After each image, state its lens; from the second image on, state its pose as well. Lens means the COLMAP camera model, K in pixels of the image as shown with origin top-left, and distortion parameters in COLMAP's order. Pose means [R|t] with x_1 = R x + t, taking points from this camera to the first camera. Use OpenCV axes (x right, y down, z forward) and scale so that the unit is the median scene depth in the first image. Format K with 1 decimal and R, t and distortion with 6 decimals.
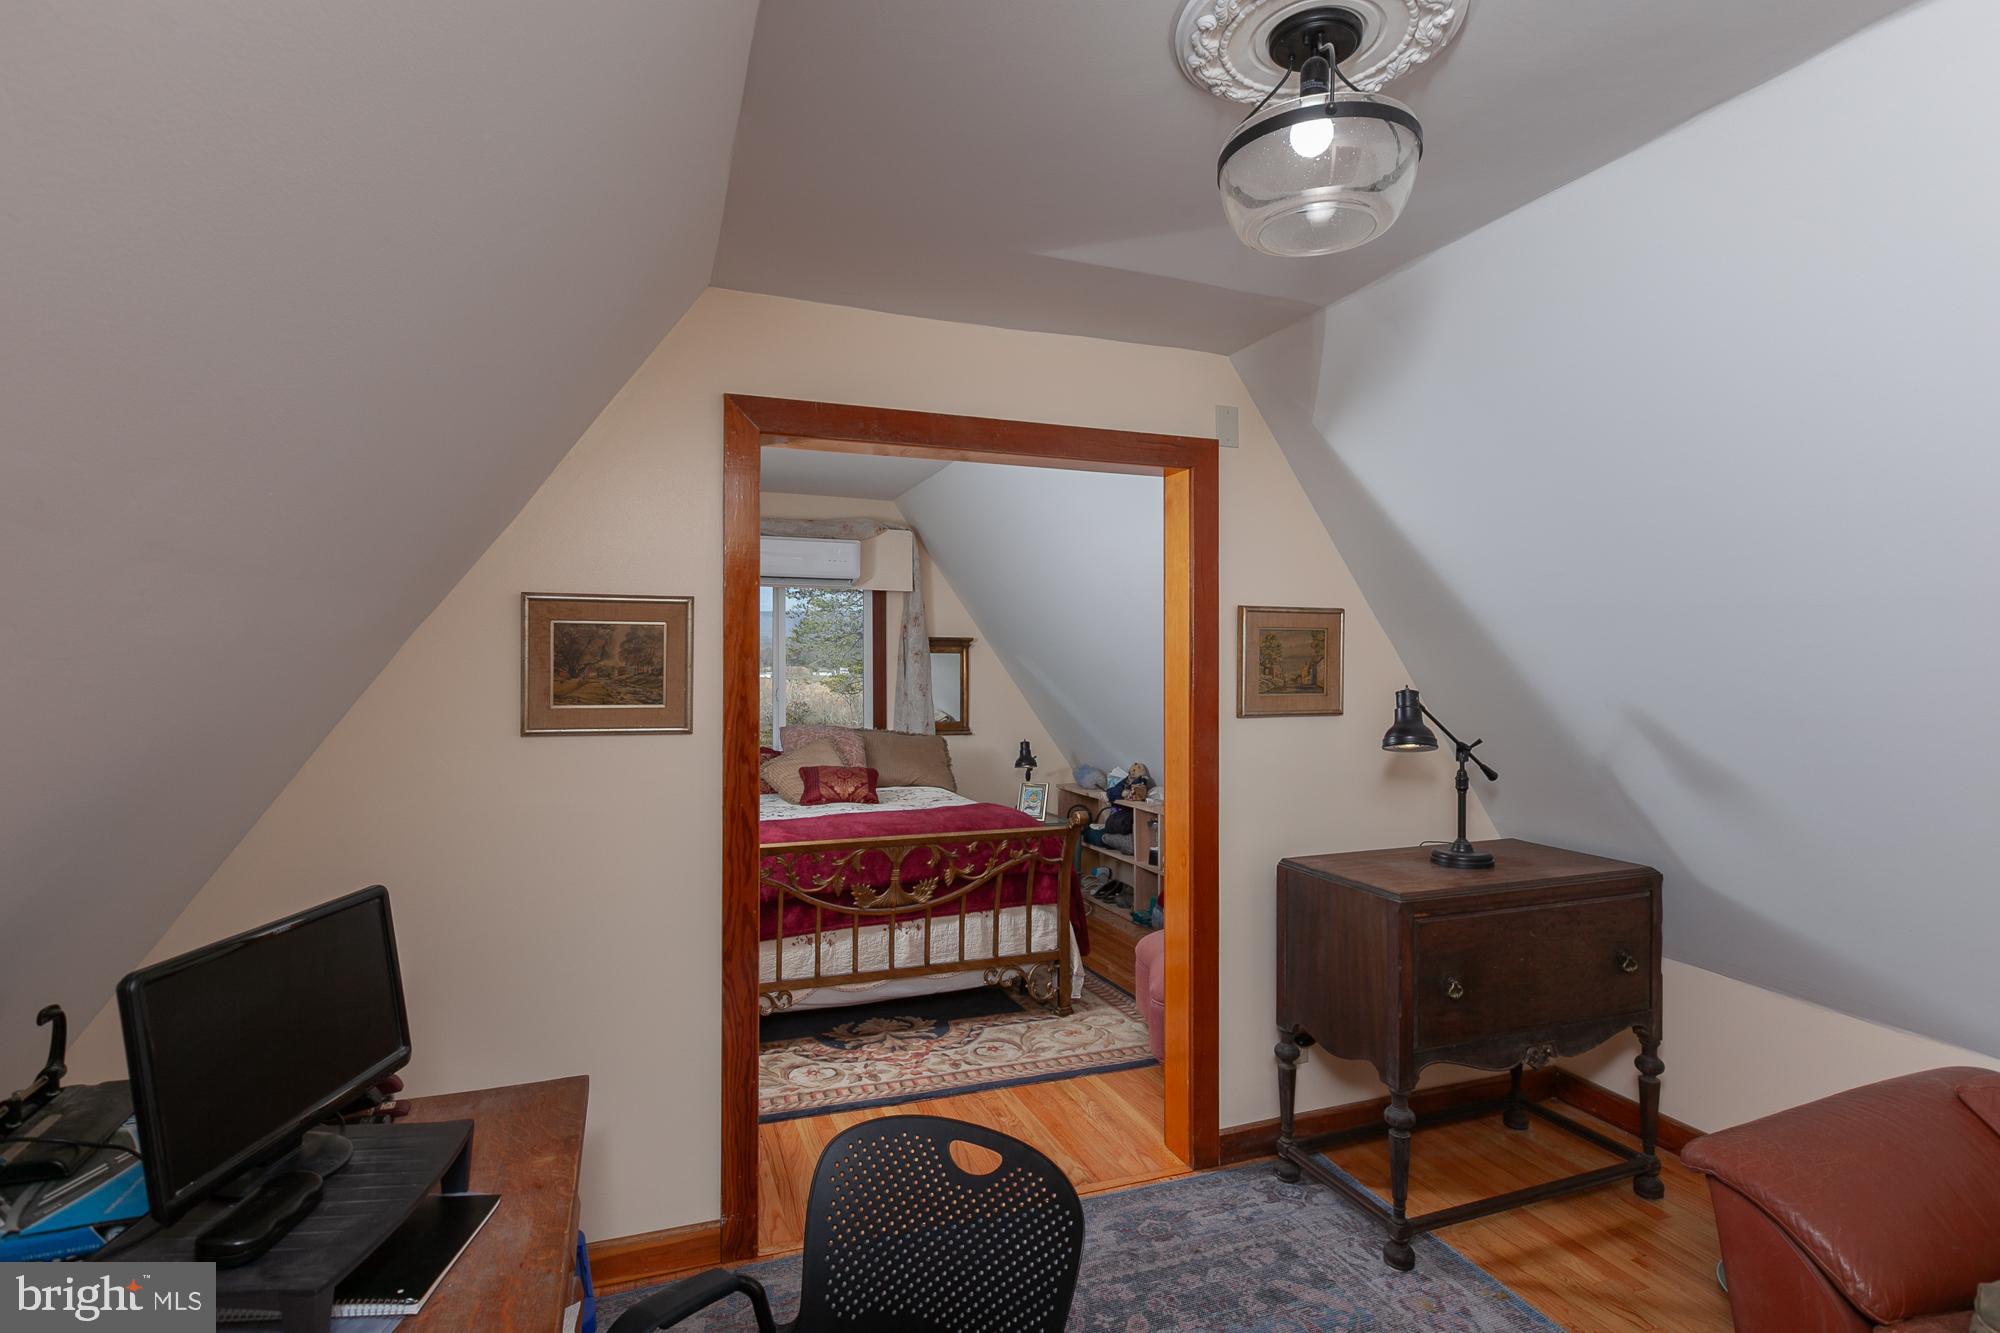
lens RADIAL K [[1128.4, 0, 1013.4], [0, 1128.4, 654.7], [0, 0, 1]] dist [0.000463, -0.000444]
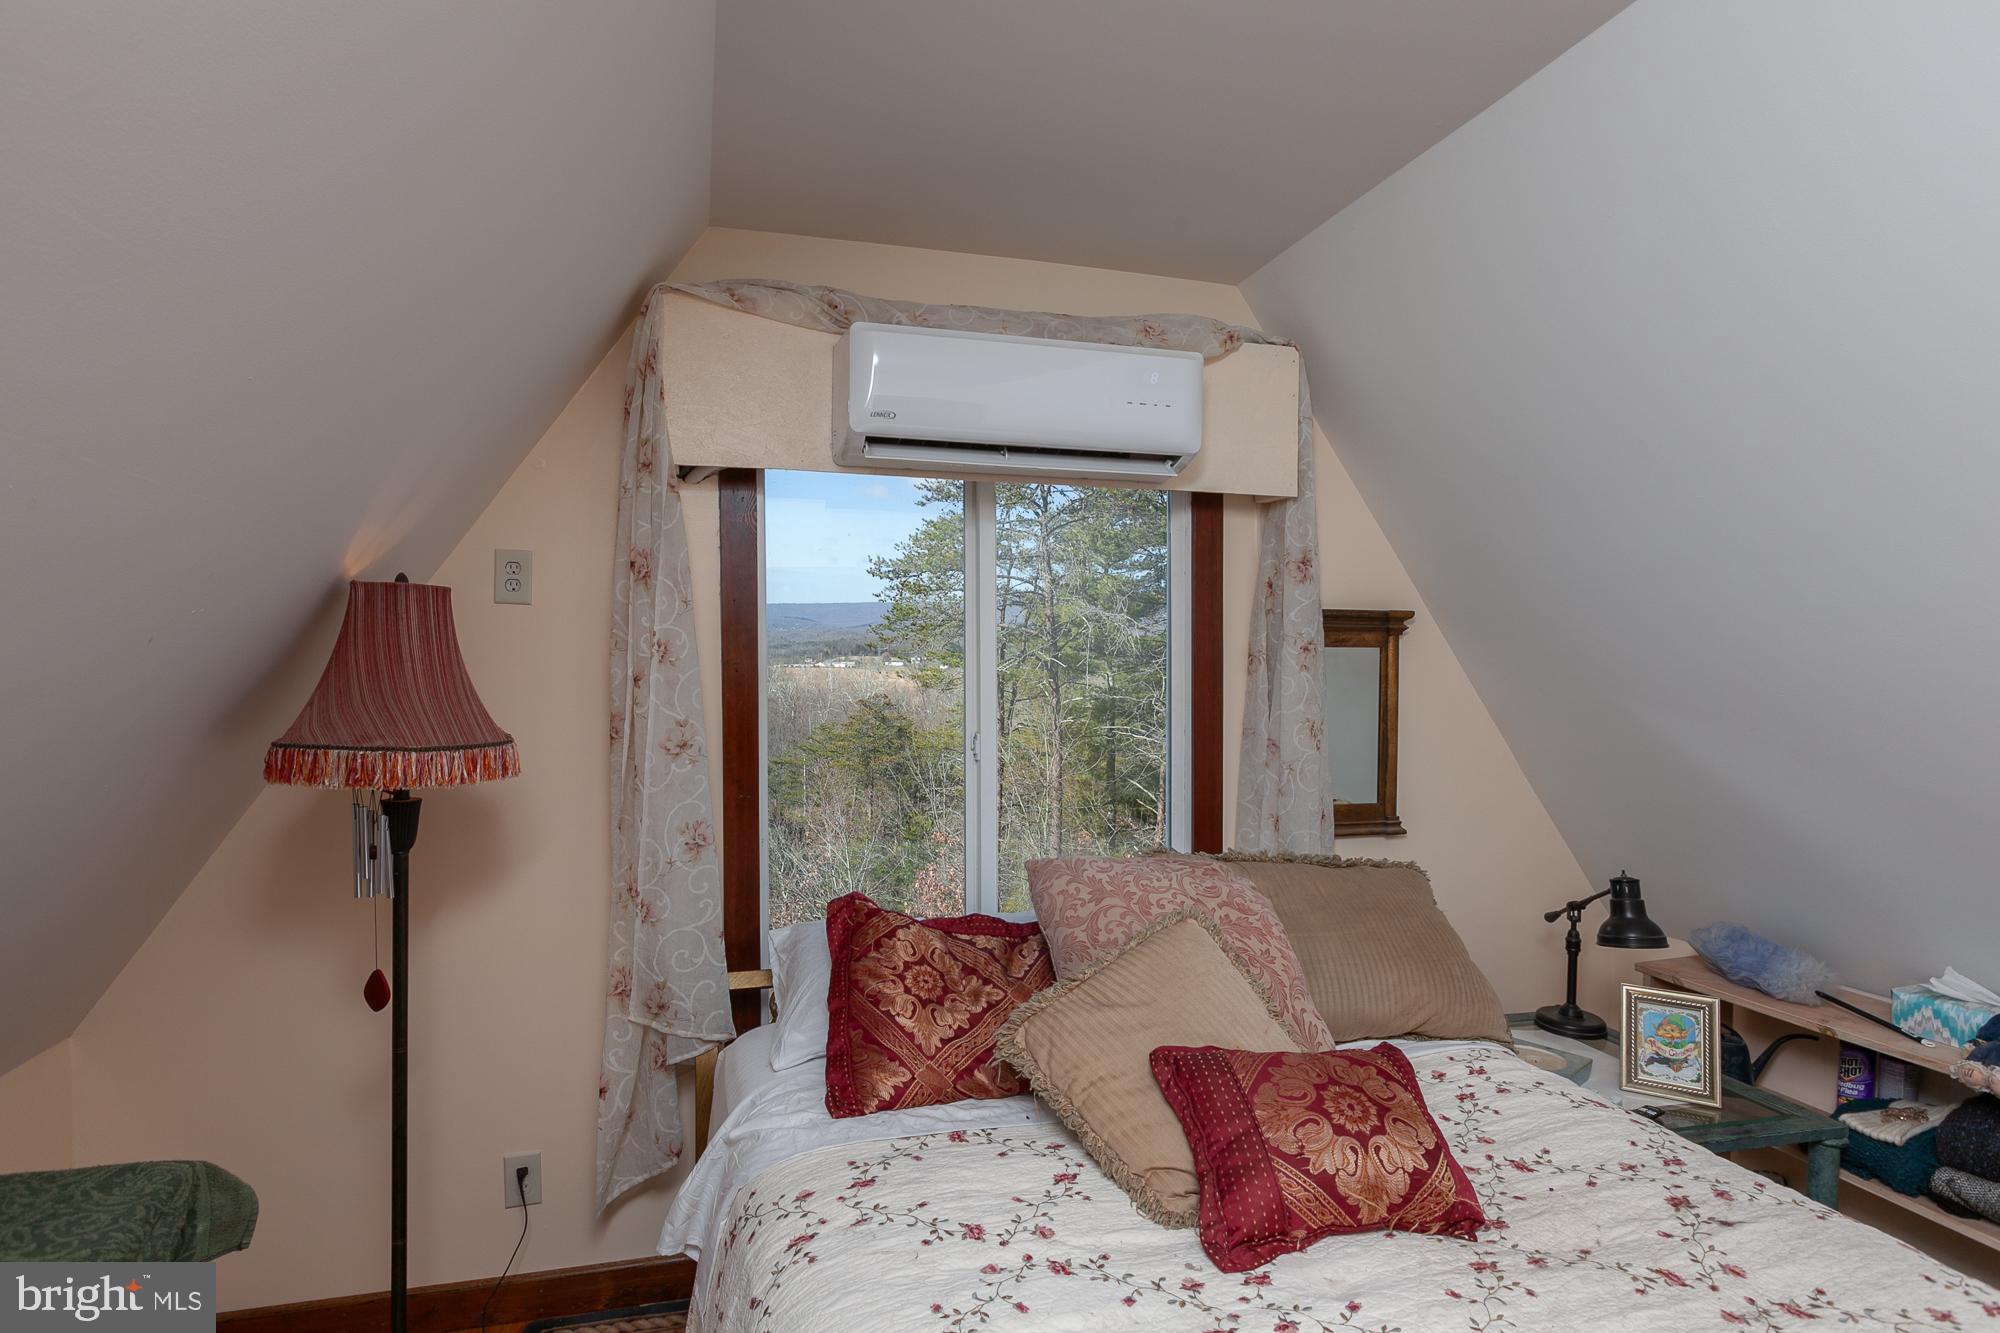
lens RADIAL K [[1068.5, 0, 985.1], [0, 1068.5, 685.8], [0, 0, 1]] dist [-0.004508, -0.000425]
pose [[0.997201, 0.005787, -0.074543, -0.339118], [-0.002911, 0.999249, 0.038639, -0.003854], [0.074711, -0.038314, 0.996469, 1.172311]]
